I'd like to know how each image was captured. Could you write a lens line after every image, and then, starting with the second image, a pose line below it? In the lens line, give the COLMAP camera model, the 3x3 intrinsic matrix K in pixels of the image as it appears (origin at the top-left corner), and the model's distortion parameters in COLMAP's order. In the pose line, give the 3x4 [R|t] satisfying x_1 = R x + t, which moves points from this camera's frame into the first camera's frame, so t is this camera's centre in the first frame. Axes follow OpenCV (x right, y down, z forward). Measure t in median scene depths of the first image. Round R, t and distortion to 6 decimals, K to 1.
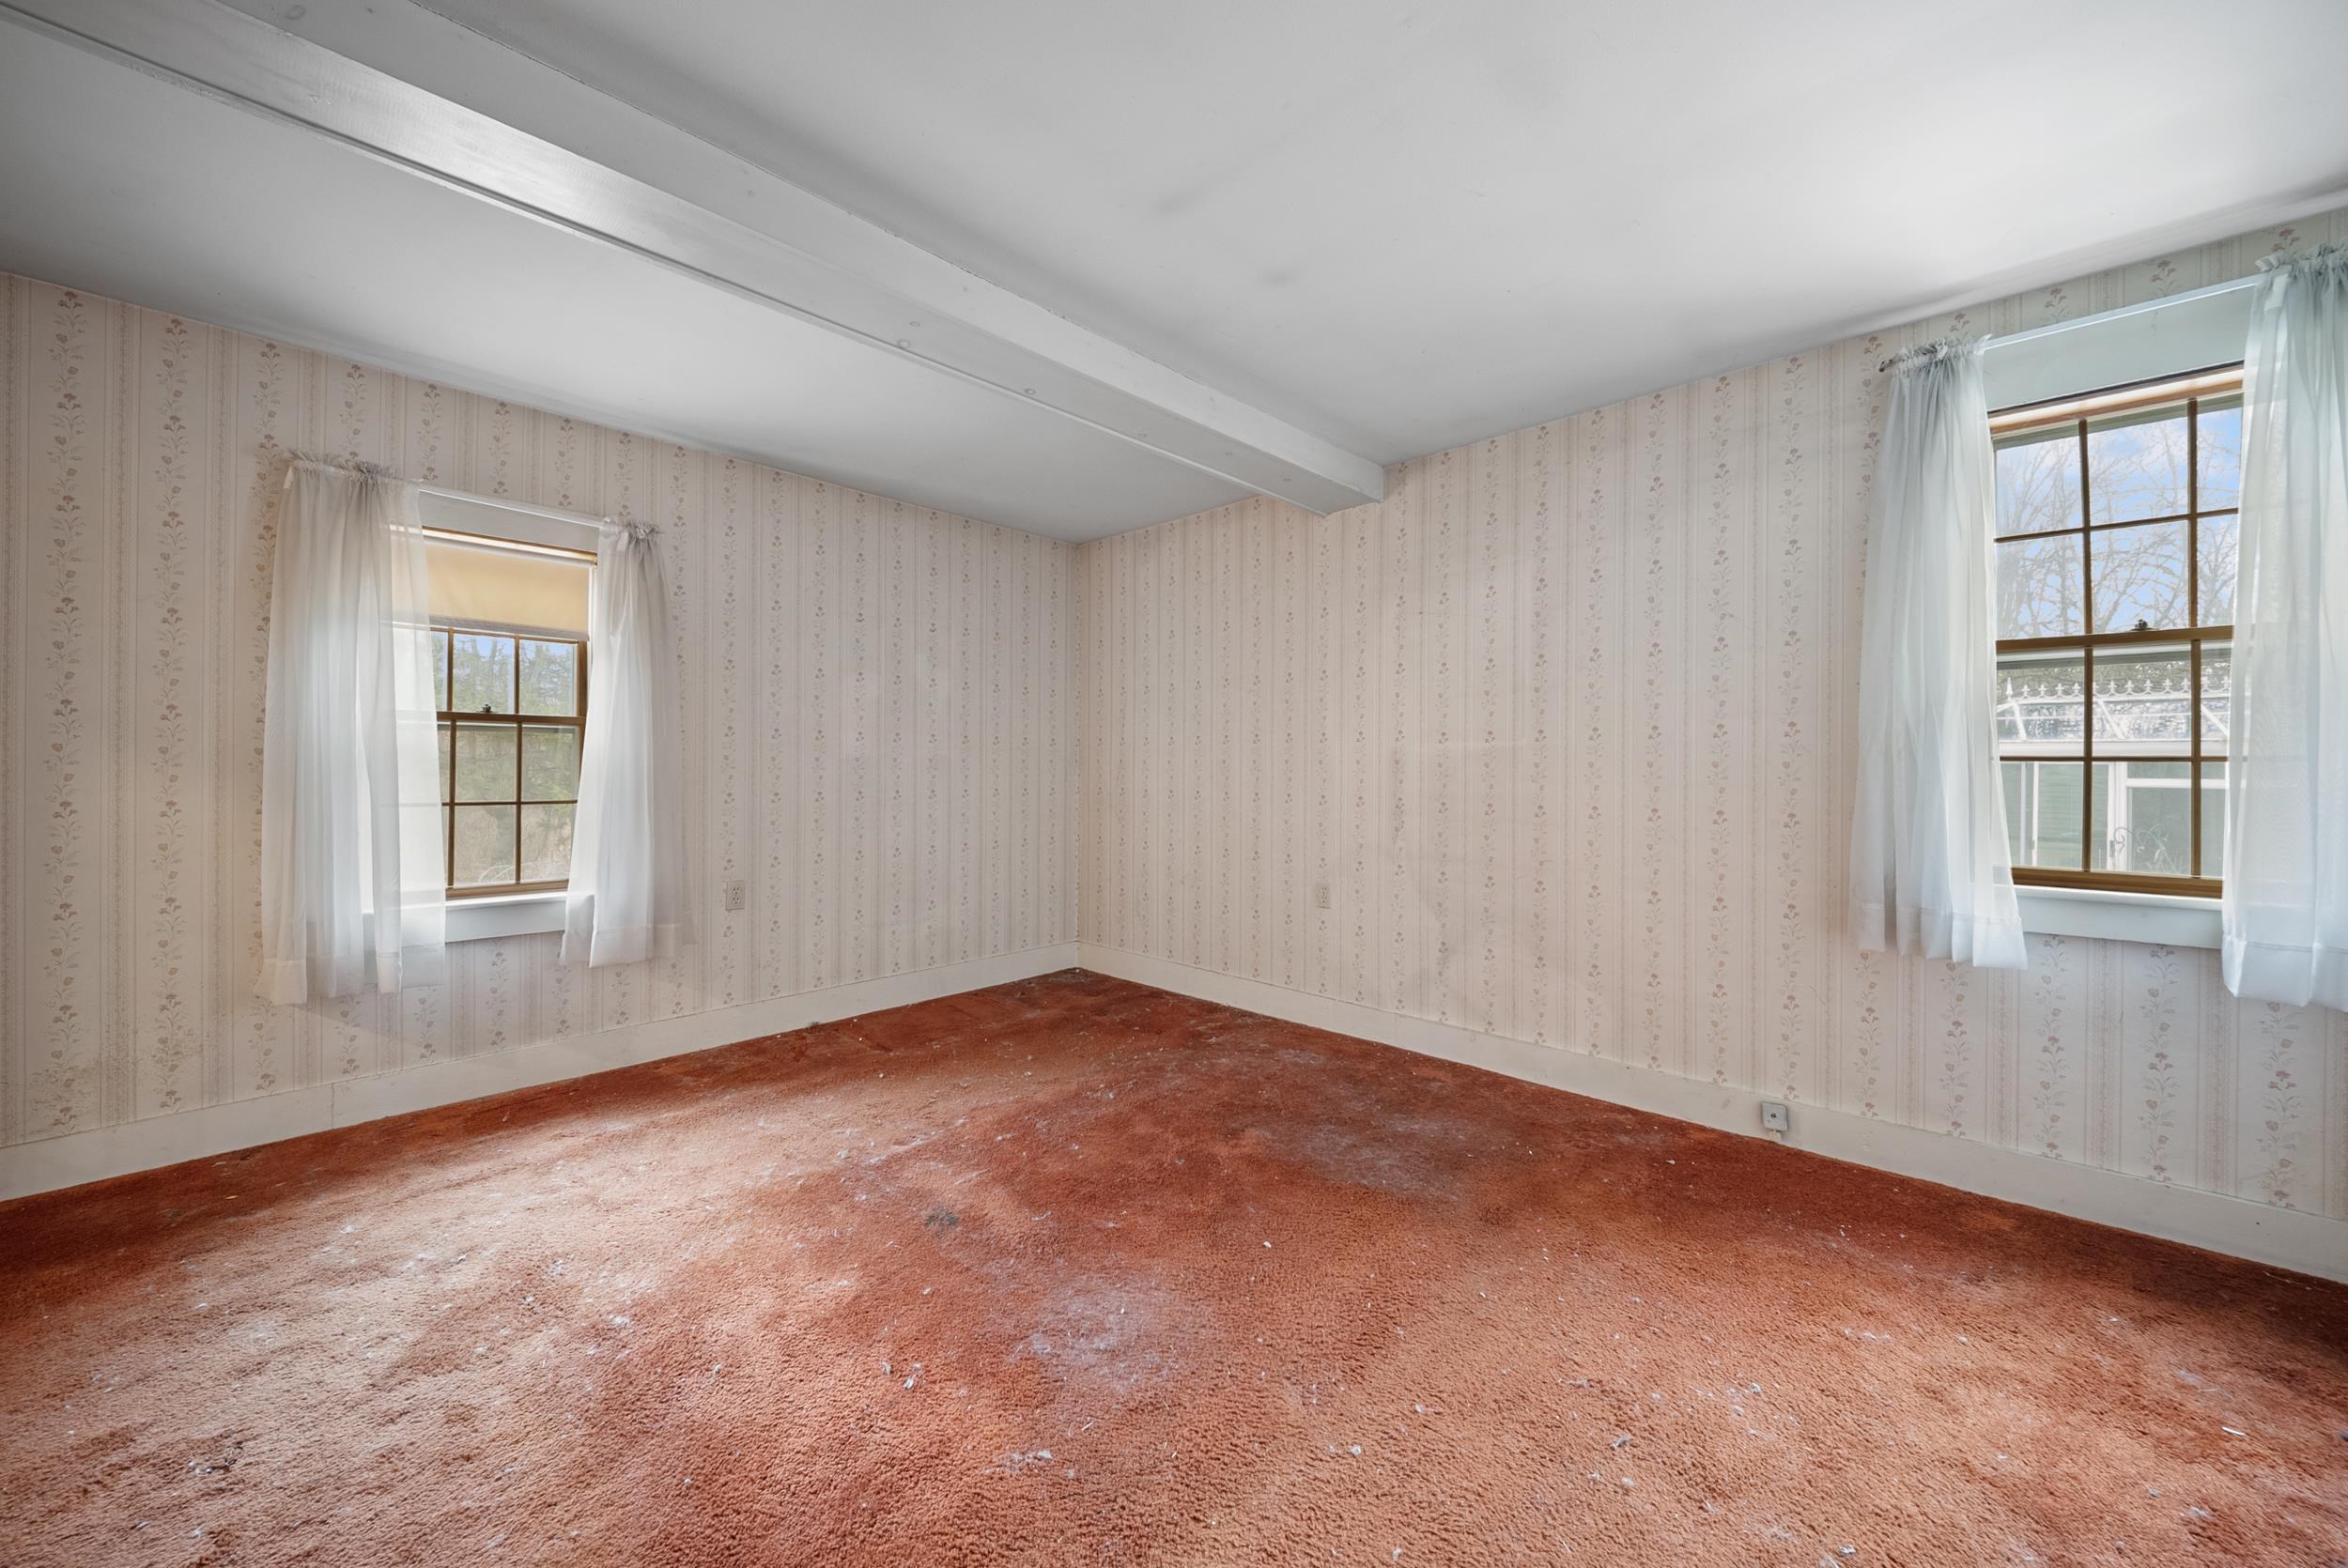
lens RADIAL K [[840.6, 0, 1178.7], [0, 840.6, 775.3], [0, 0, 1]] dist [-0.000352, 0.000170]
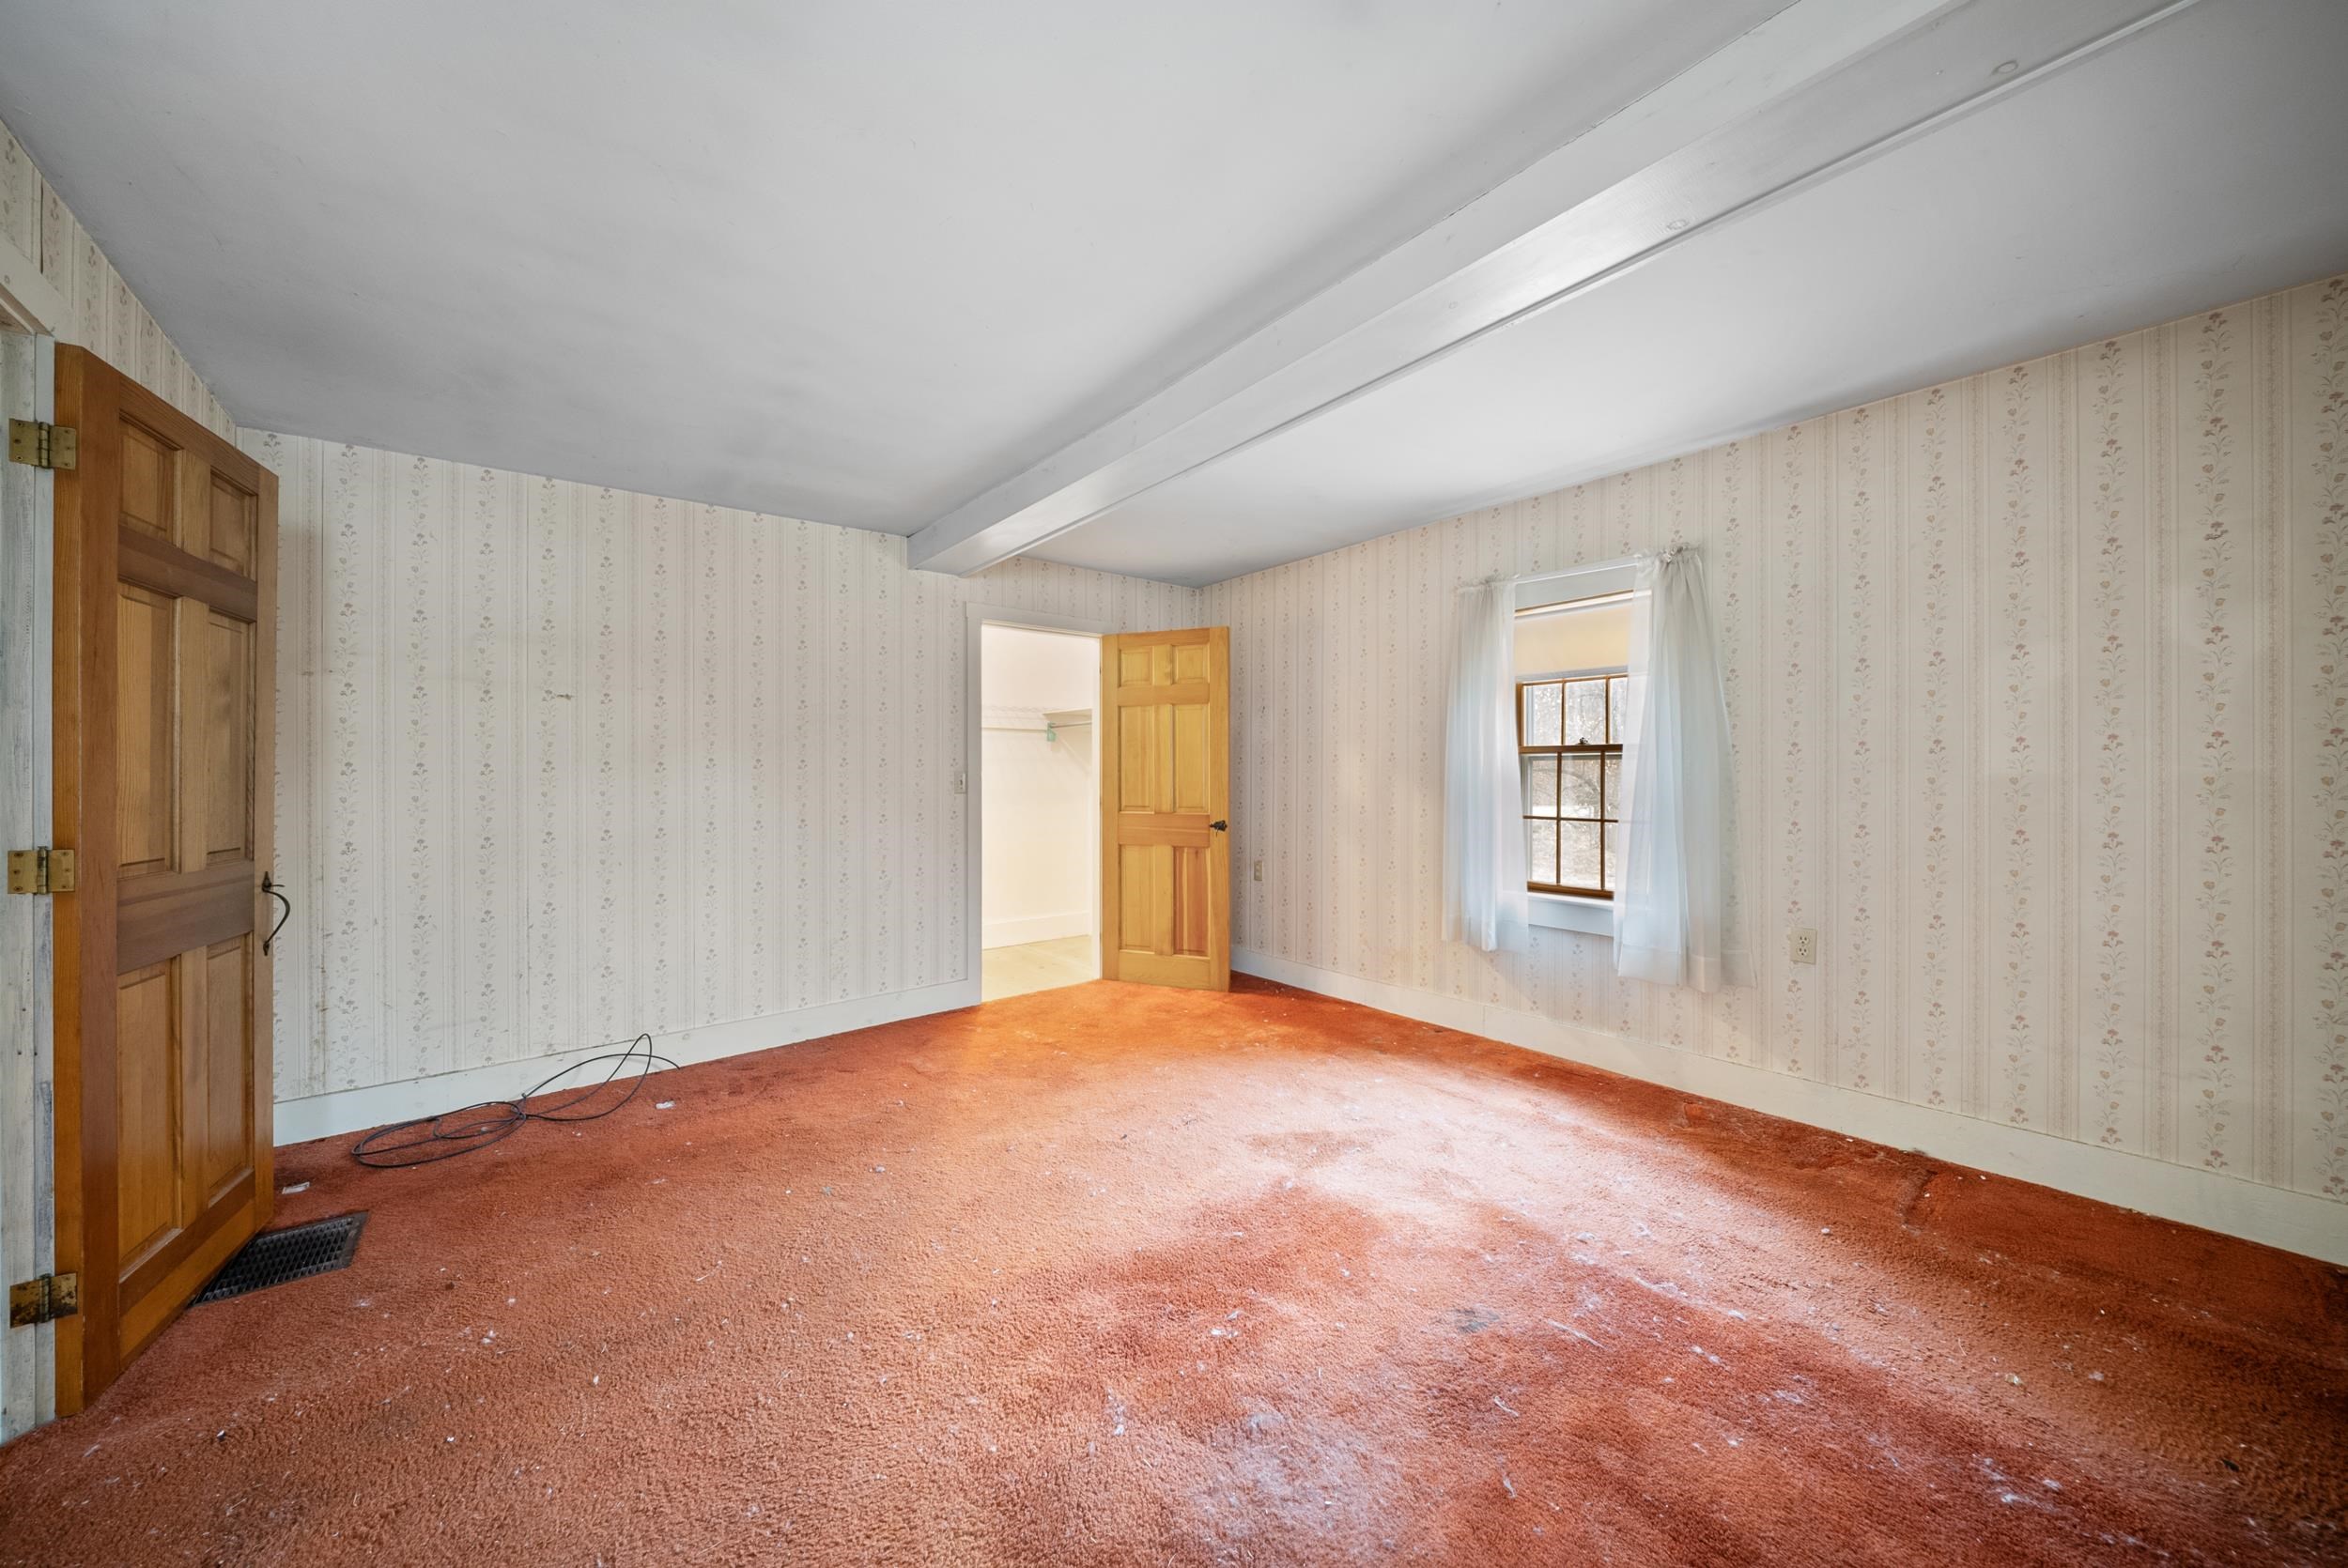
lens RADIAL K [[800.2, 0, 1174.0], [0, 800.2, 784.0], [0, 0, 1]] dist [0.009033, -0.000037]
pose [[-0.109654, -0.004218, -0.993961, 0.381964], [-0.015905, 0.999870, -0.002489, -0.005493], [0.993843, 0.015536, -0.109707, 0.530922]]
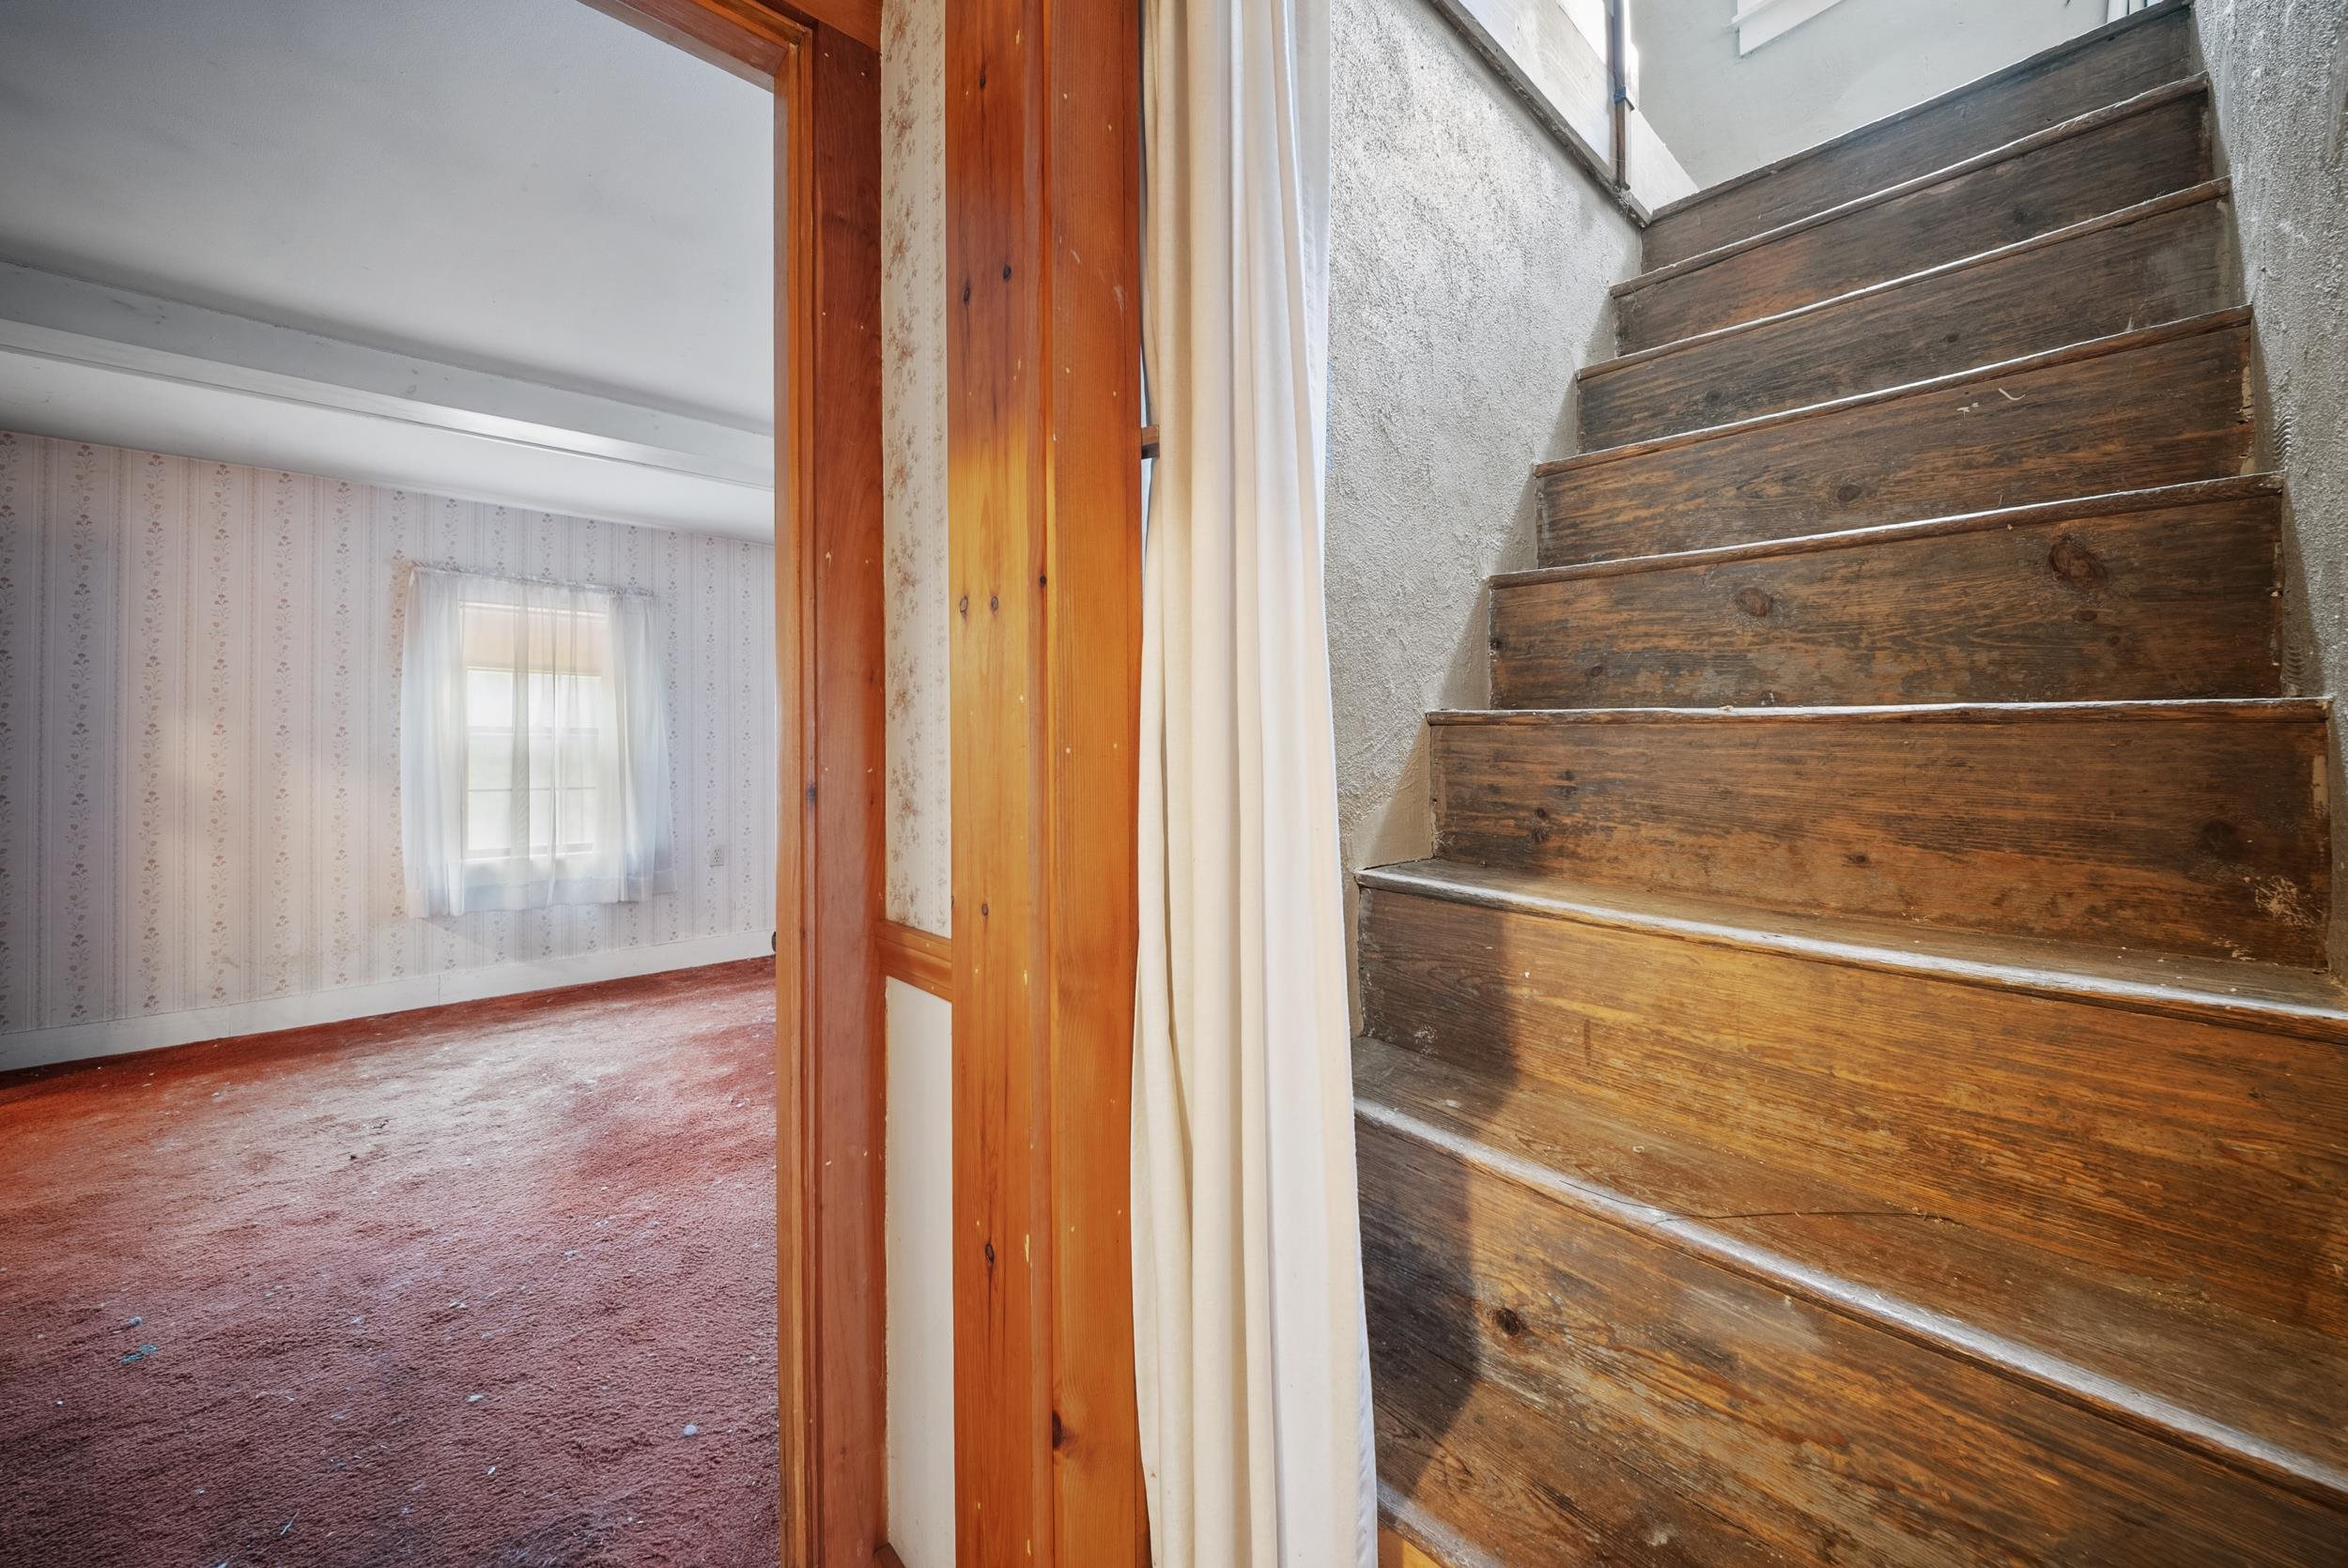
lens RADIAL K [[837.5, 0, 1175.2], [0, 837.5, 761.9], [0, 0, 1]] dist [0.010678, -0.006714]
pose [[0.996724, -0.015690, -0.079339, 0.369441], [0.014664, 0.999801, -0.013501, 0.023070], [0.079535, 0.012293, 0.996756, -0.342707]]
